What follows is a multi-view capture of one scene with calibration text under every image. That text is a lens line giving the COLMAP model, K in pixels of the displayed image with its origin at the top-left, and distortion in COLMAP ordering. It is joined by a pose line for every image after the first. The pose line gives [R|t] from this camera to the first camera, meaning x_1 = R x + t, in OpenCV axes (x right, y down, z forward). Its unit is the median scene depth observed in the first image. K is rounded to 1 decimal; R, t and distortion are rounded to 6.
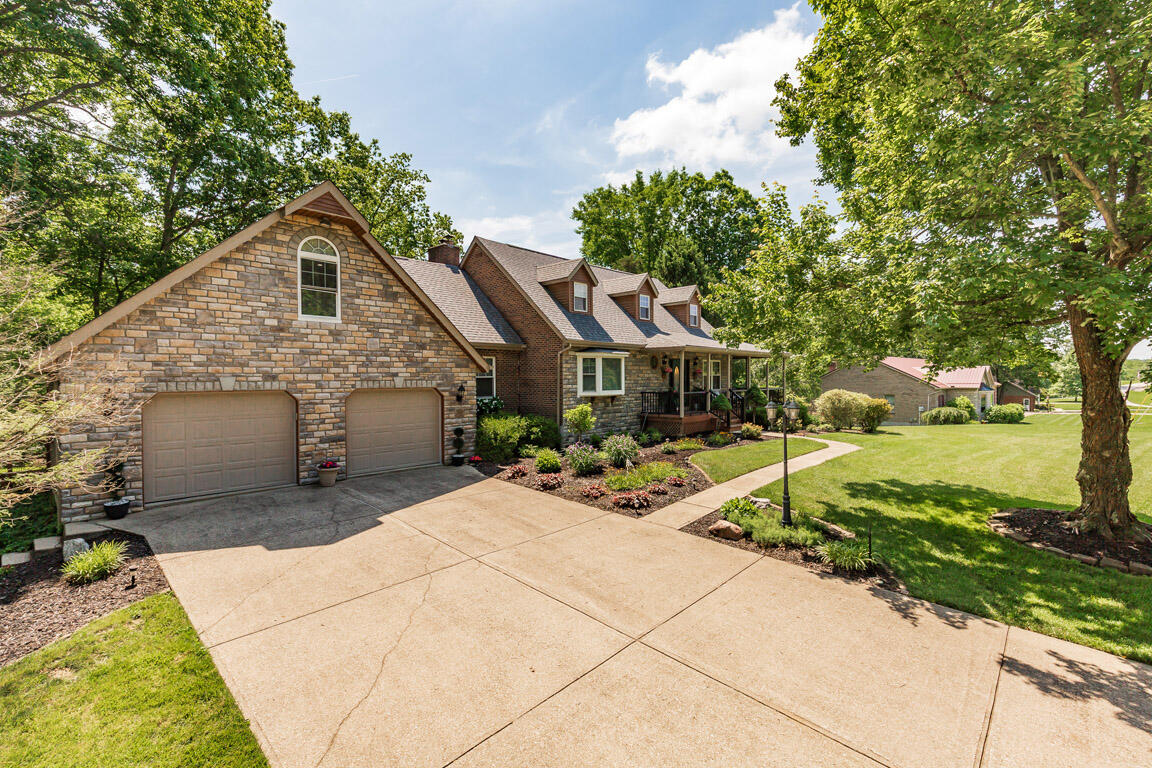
lens RADIAL K [[519.8, 0, 576.0], [0, 519.8, 381.7], [0, 0, 1]] dist [-0.004988, -0.001072]
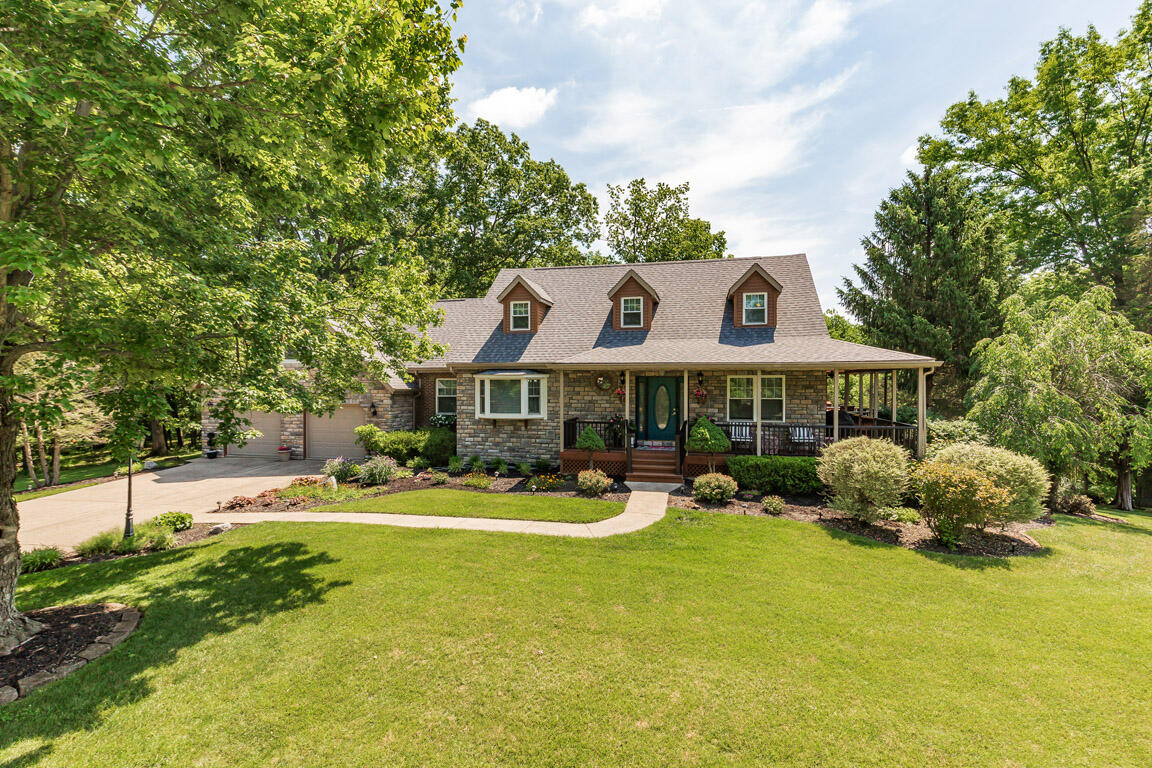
lens RADIAL K [[519.8, 0, 576.0], [0, 519.8, 382.9], [0, 0, 1]] dist [-0.004988, -0.001072]
pose [[0.512856, 0.006557, -0.858450, 0.980271], [-0.009067, 0.999956, 0.002221, -0.044122], [0.858427, 0.006644, 0.512893, 0.642860]]
